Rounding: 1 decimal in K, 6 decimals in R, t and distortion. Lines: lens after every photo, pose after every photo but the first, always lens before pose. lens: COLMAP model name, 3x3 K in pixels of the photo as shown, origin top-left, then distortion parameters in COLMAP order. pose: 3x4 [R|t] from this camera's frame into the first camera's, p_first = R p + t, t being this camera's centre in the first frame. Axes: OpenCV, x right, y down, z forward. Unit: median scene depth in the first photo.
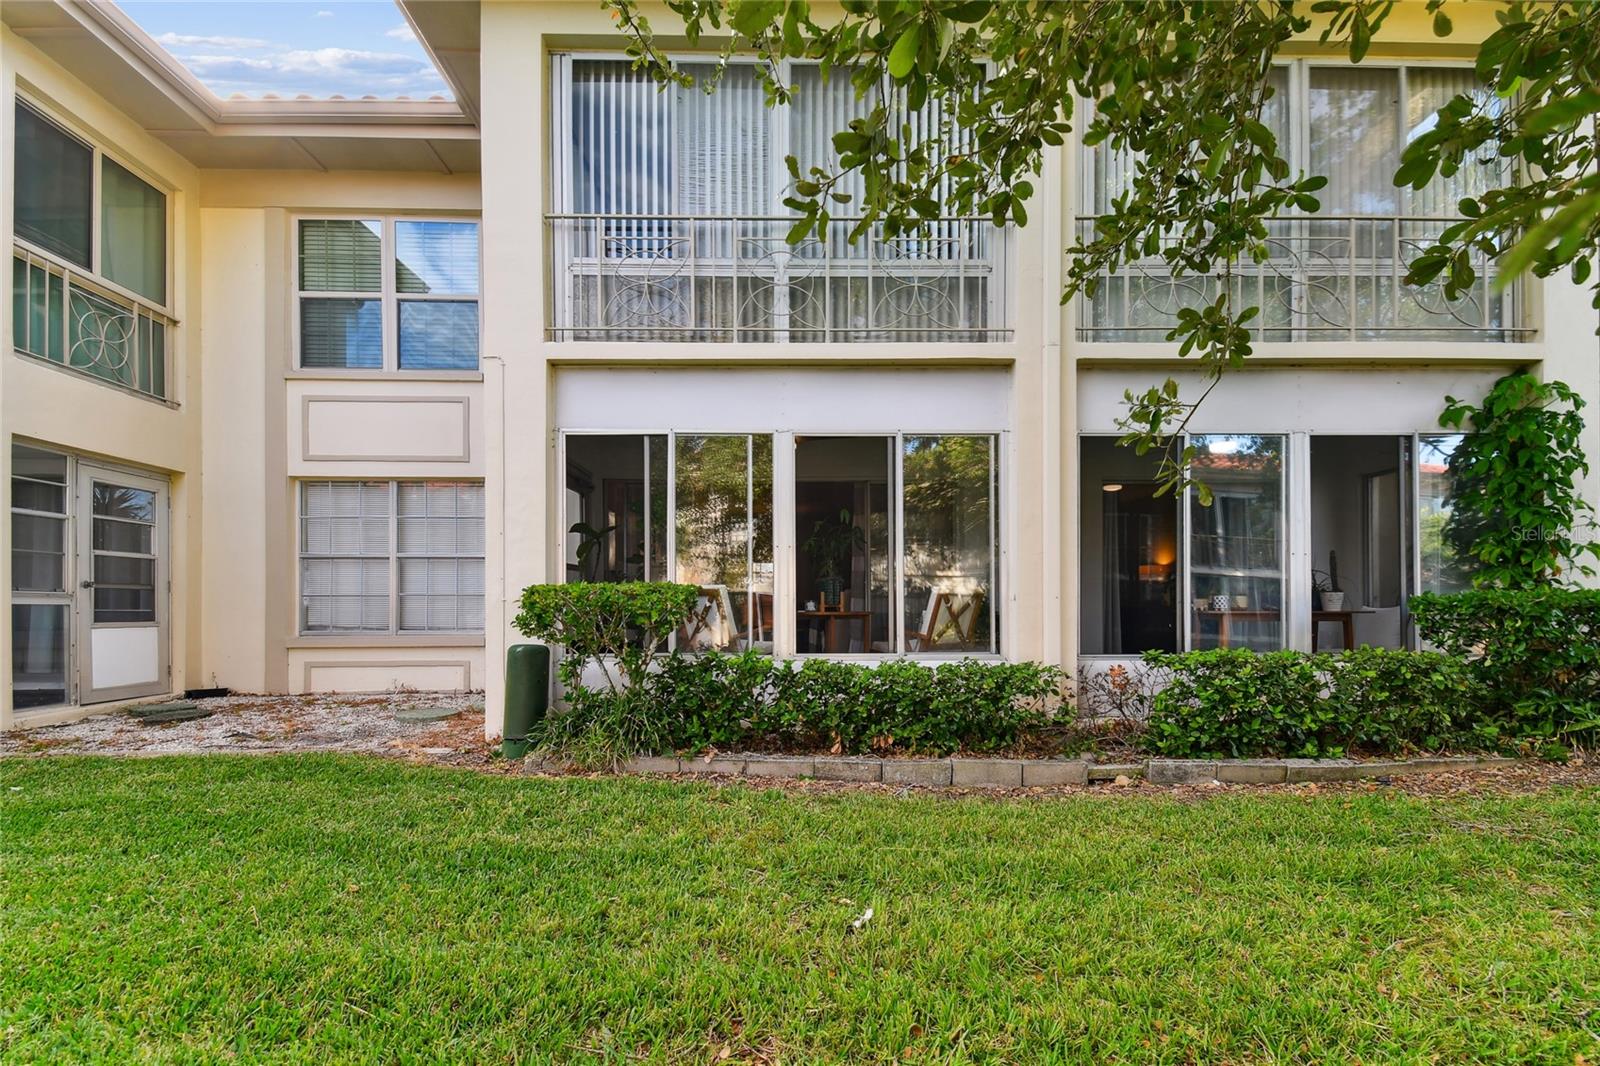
lens RADIAL K [[720.7, 0, 802.6], [0, 720.7, 603.7], [0, 0, 1]] dist [0.041341, -0.023349]
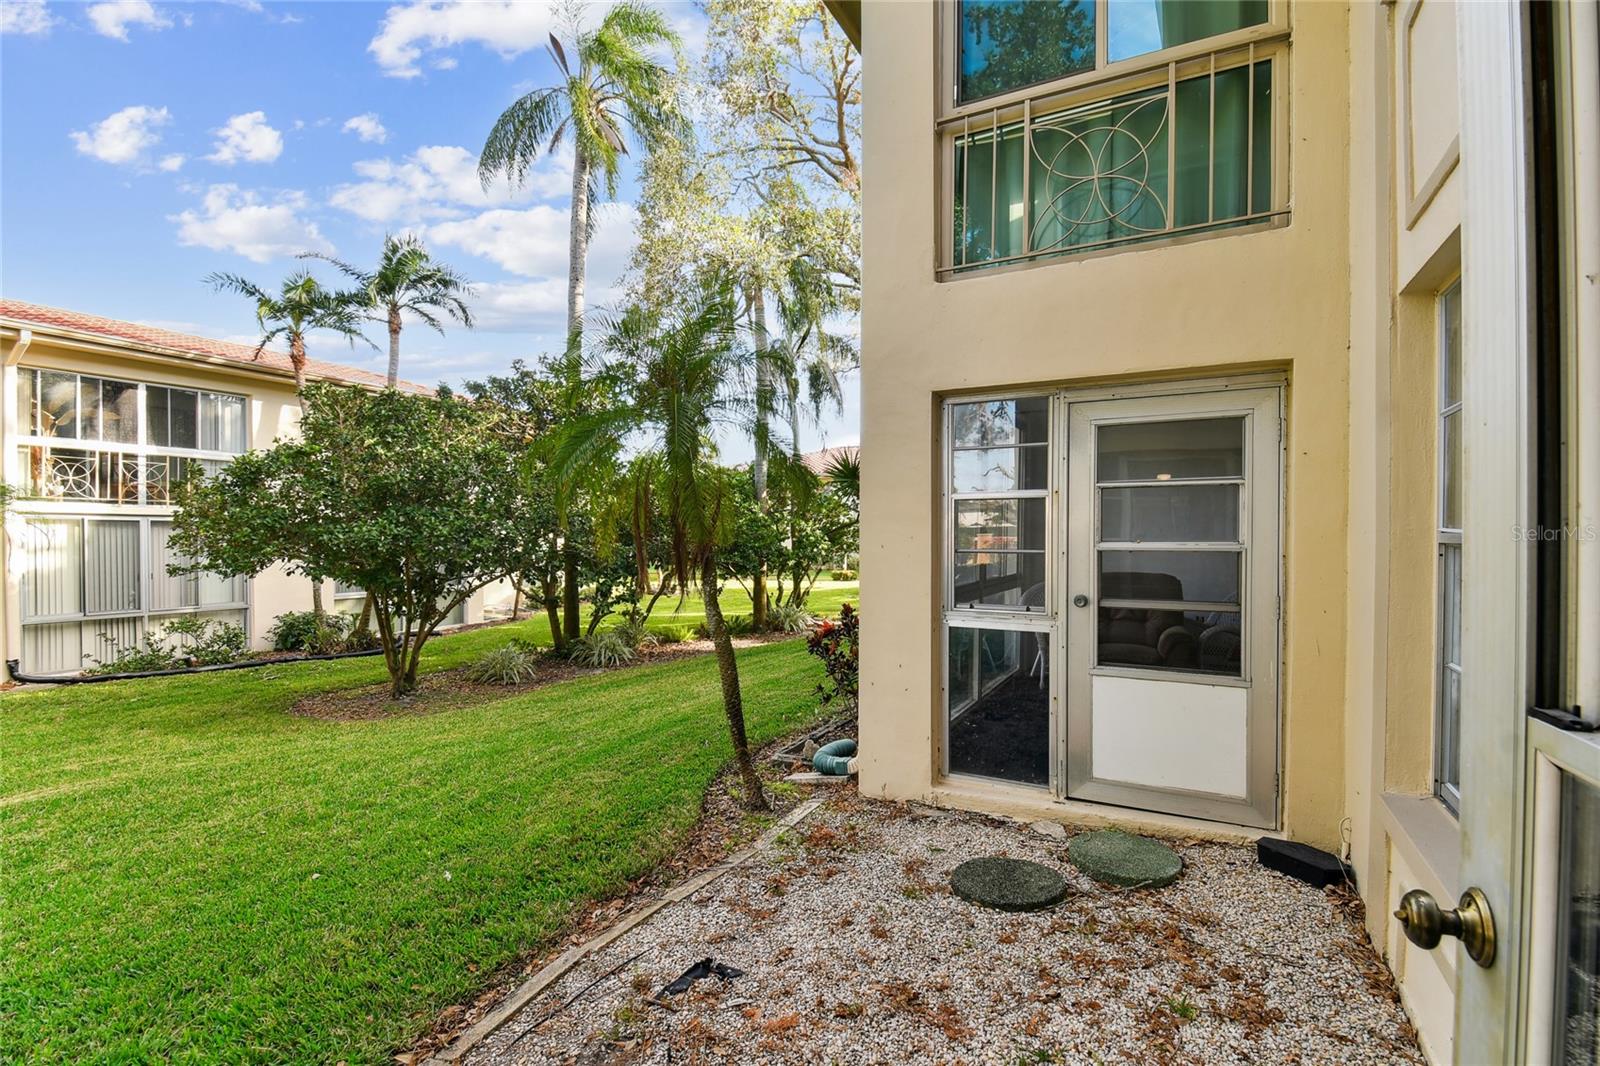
lens RADIAL K [[719.1, 0, 806.9], [0, 719.1, 526.8], [0, 0, 1]] dist [0.040229, -0.024077]
pose [[-0.498466, 0.000909, -0.866909, -0.342918], [0.005746, 0.999981, -0.002256, -0.085336], [0.866890, -0.006106, -0.498462, 1.087686]]
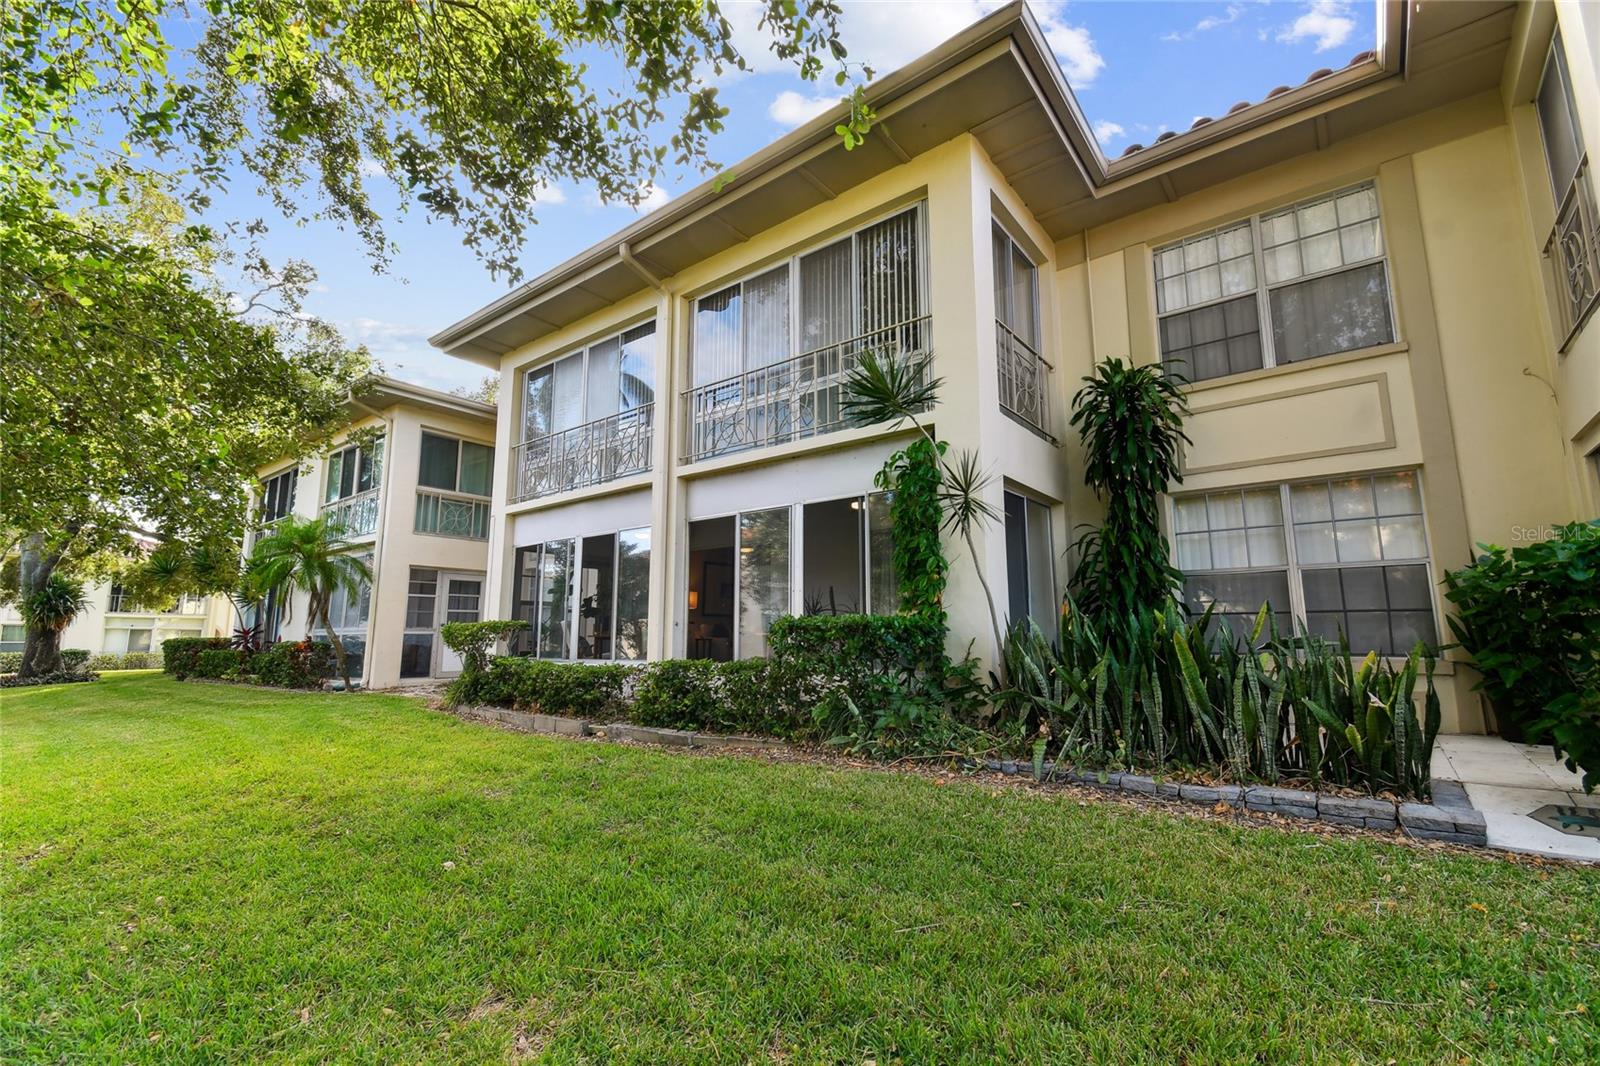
lens RADIAL K [[719.1, 0, 806.9], [0, 719.1, 526.8], [0, 0, 1]] dist [0.040229, -0.024077]
pose [[0.766675, -0.097514, -0.634587, 1.368395], [0.003356, 0.988994, -0.147920, 0.010291], [0.642027, 0.111277, 0.758564, -0.020649]]
